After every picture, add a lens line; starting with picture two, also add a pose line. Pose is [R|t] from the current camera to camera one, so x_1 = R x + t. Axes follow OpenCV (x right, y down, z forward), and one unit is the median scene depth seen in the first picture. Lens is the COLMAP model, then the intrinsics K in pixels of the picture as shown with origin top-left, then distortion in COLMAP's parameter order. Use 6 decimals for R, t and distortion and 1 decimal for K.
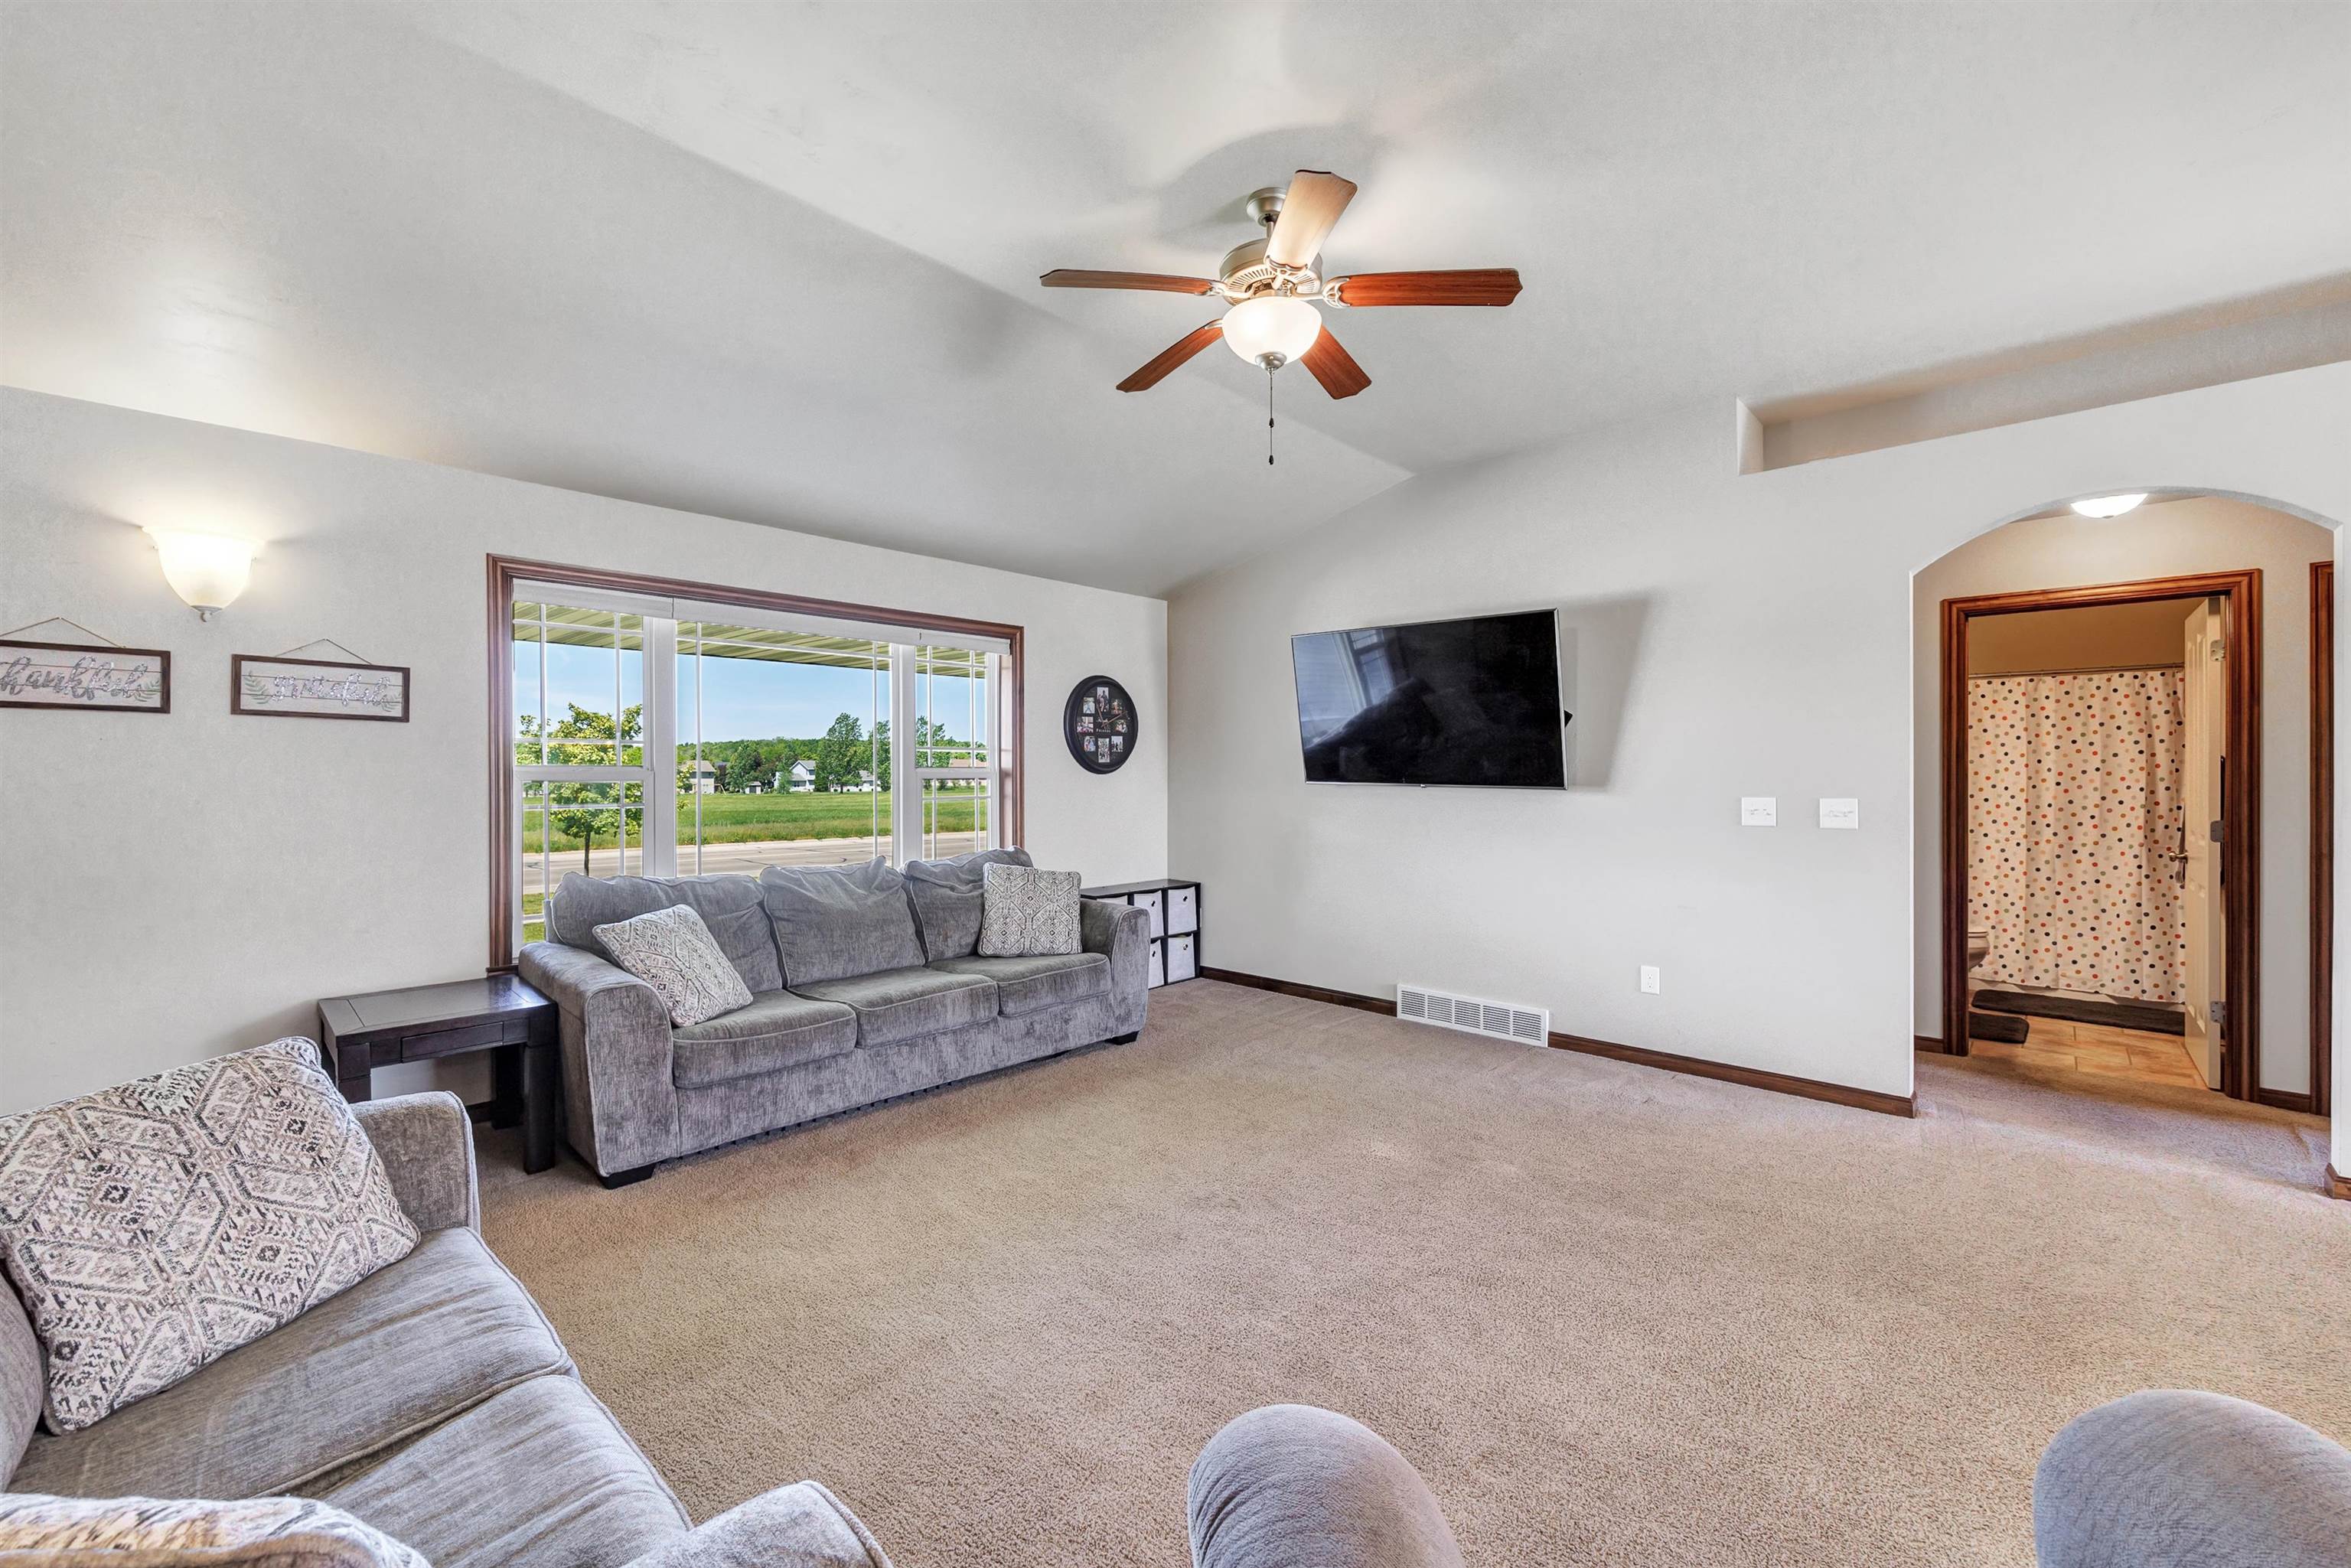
lens RADIAL K [[958.8, 0, 1168.3], [0, 958.8, 781.9], [0, 0, 1]] dist [-0.002685, 0.001364]
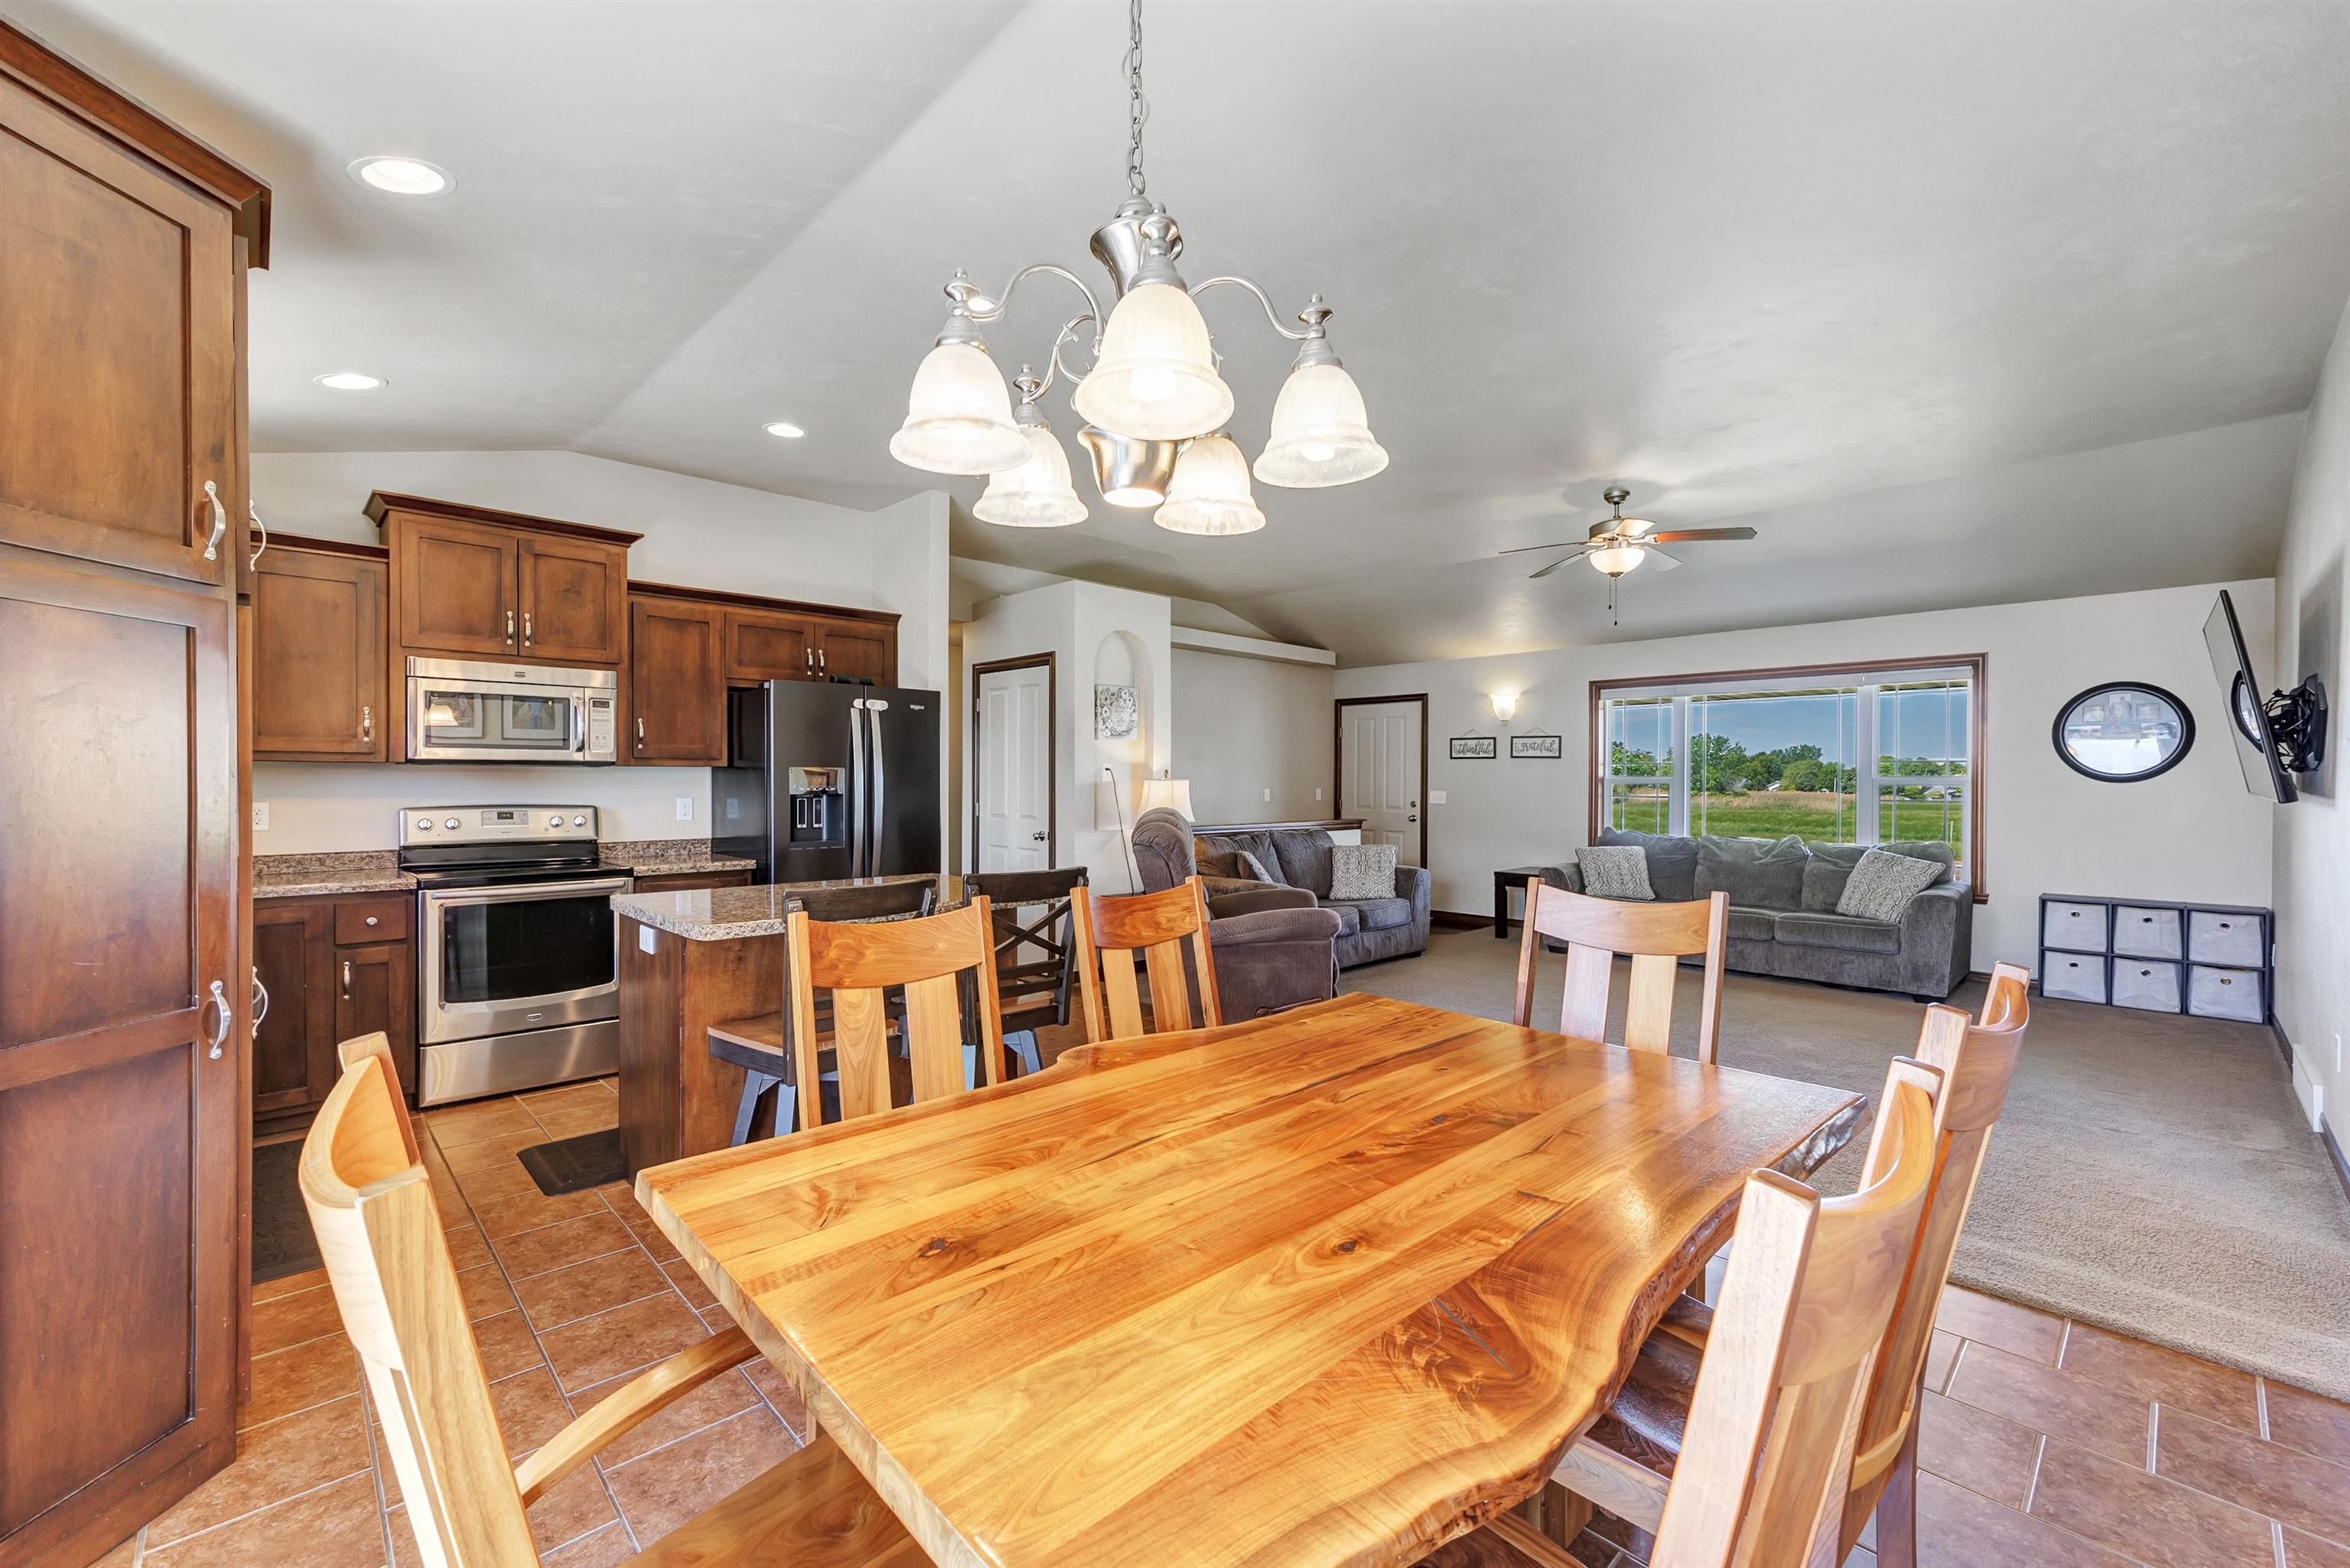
lens RADIAL K [[958.4, 0, 1130.2], [0, 958.4, 797.1], [0, 0, 1]] dist [-0.002685, 0.001364]
pose [[-0.063655, 0.021384, -0.997743, 1.651132], [-0.013121, 0.999666, 0.022262, -0.004274], [0.997886, 0.014508, -0.063354, 0.085278]]
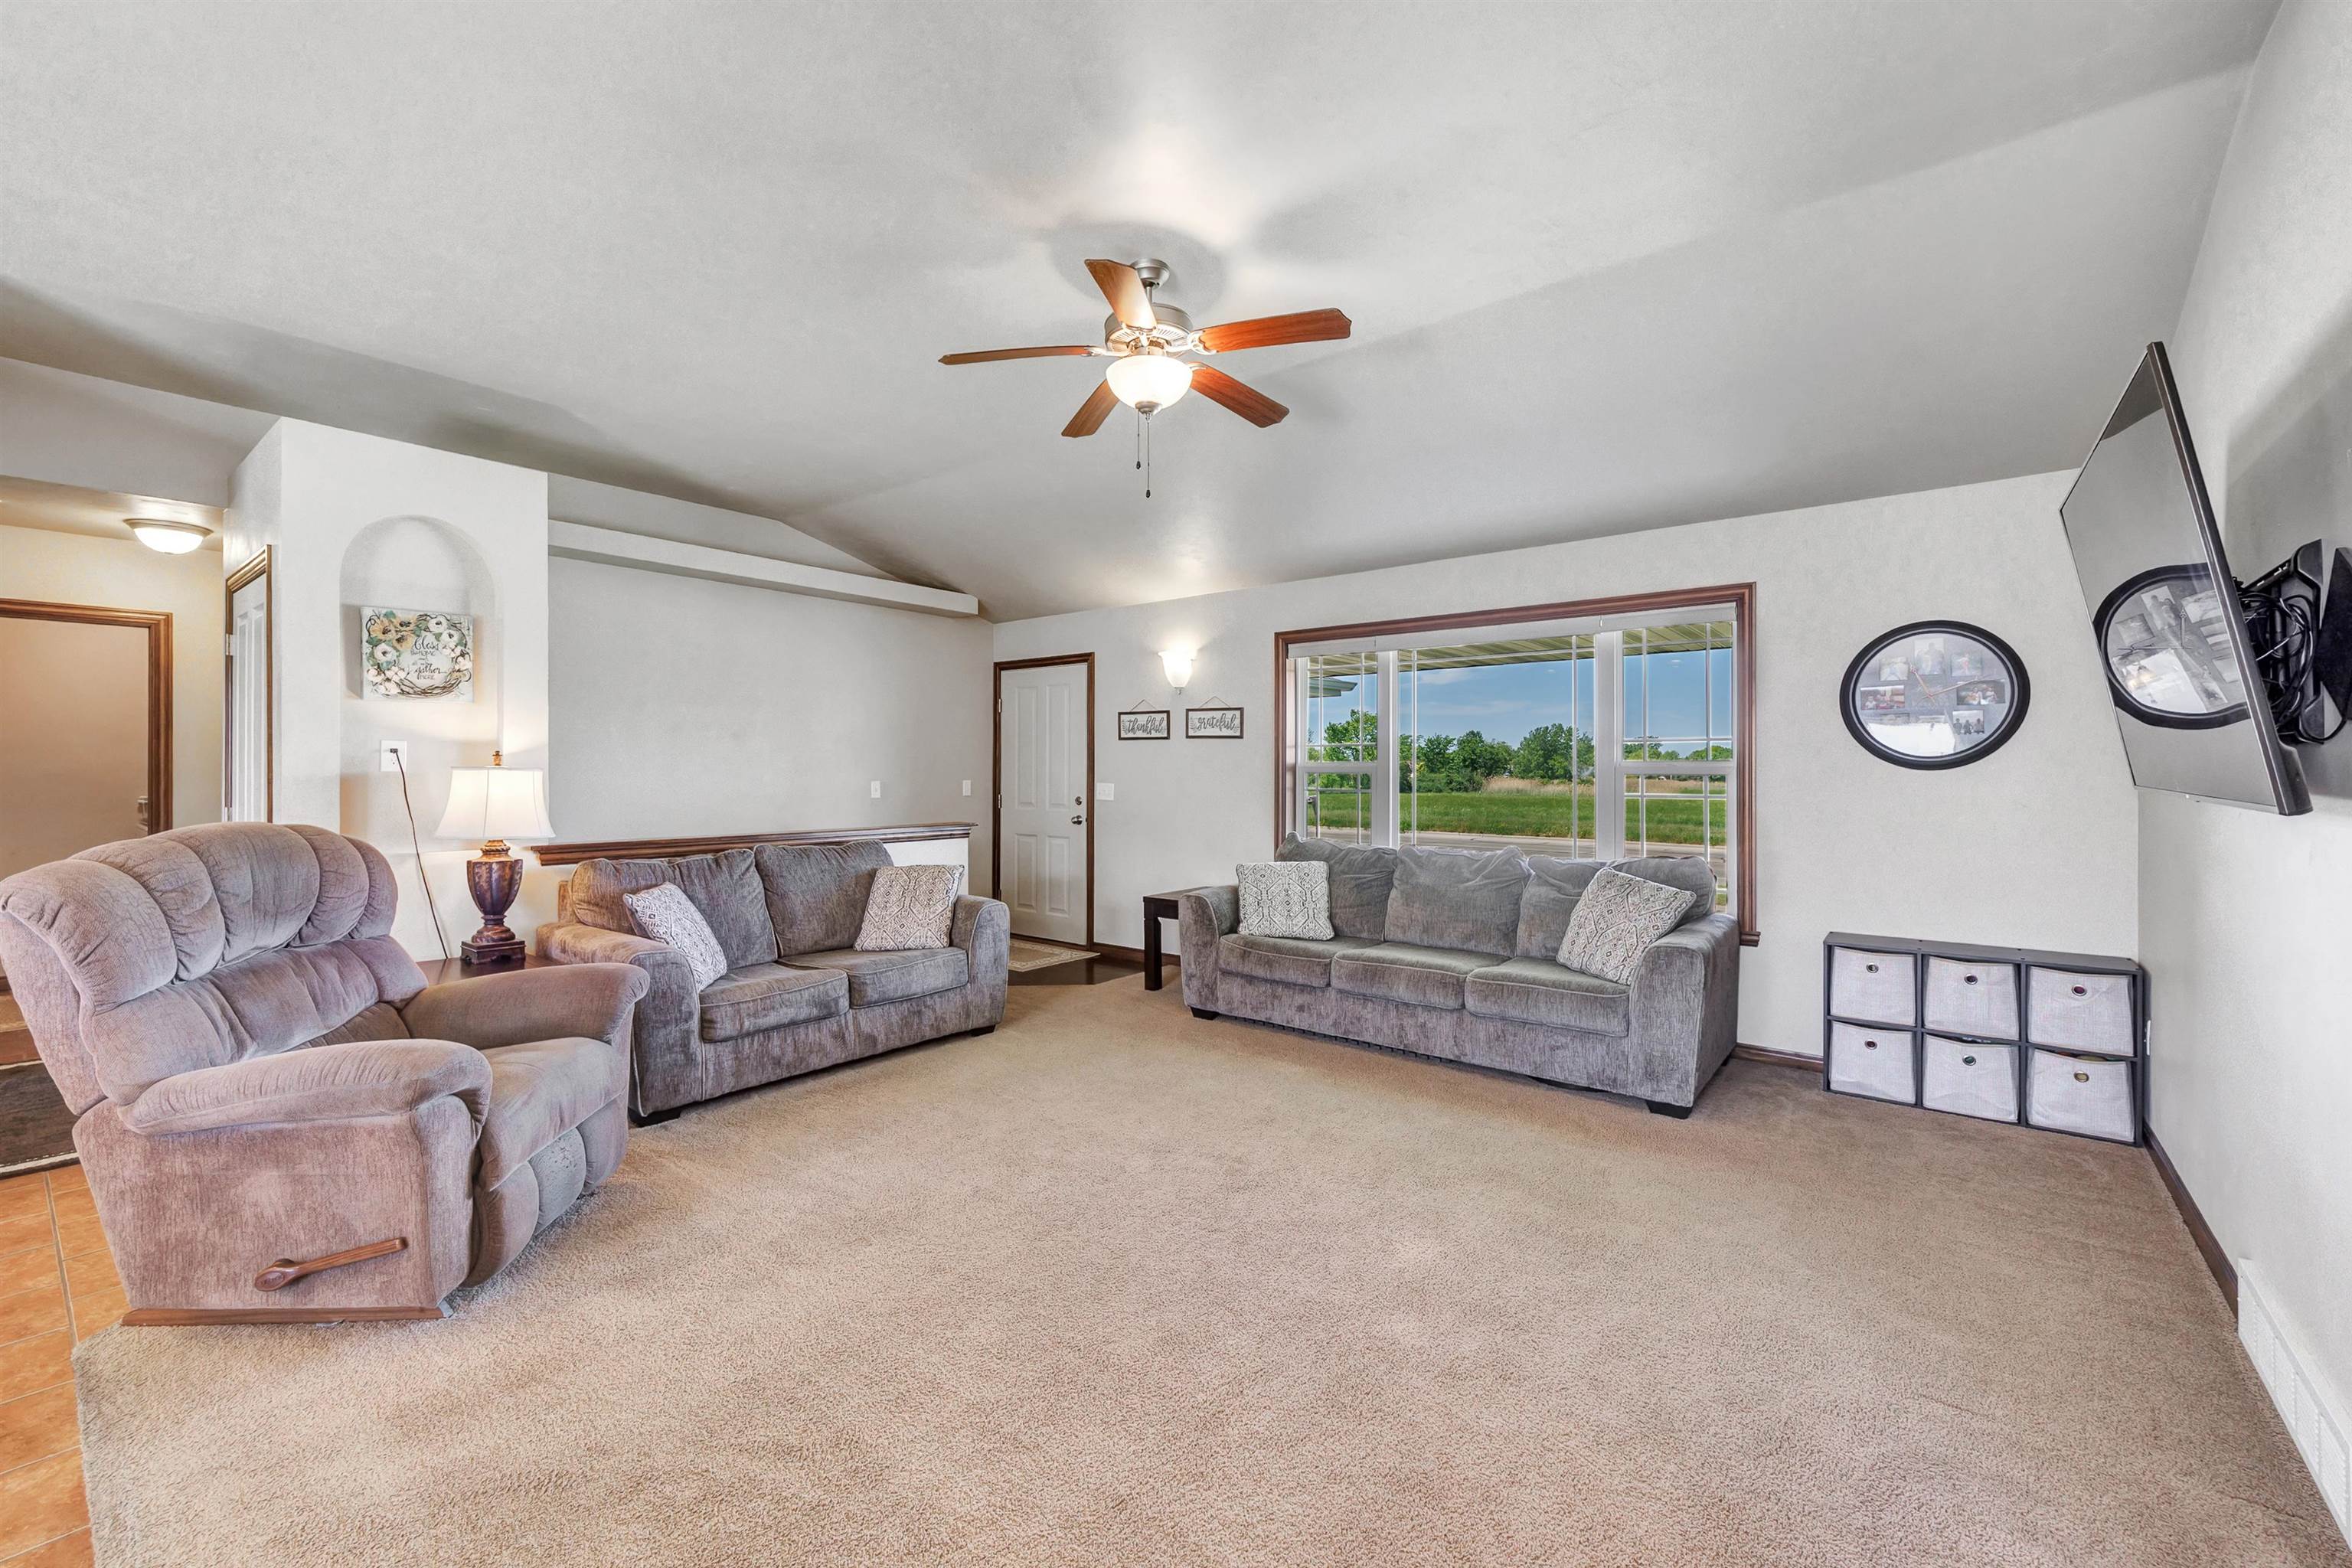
lens RADIAL K [[959.3, 0, 1135.3], [0, 959.3, 778.7], [0, 0, 1]] dist [-0.002685, 0.001364]
pose [[0.060752, 0.013460, -0.998062, 0.949830], [-0.011851, 0.999848, 0.012763, -0.008512], [0.998083, 0.011053, 0.060902, 0.694877]]
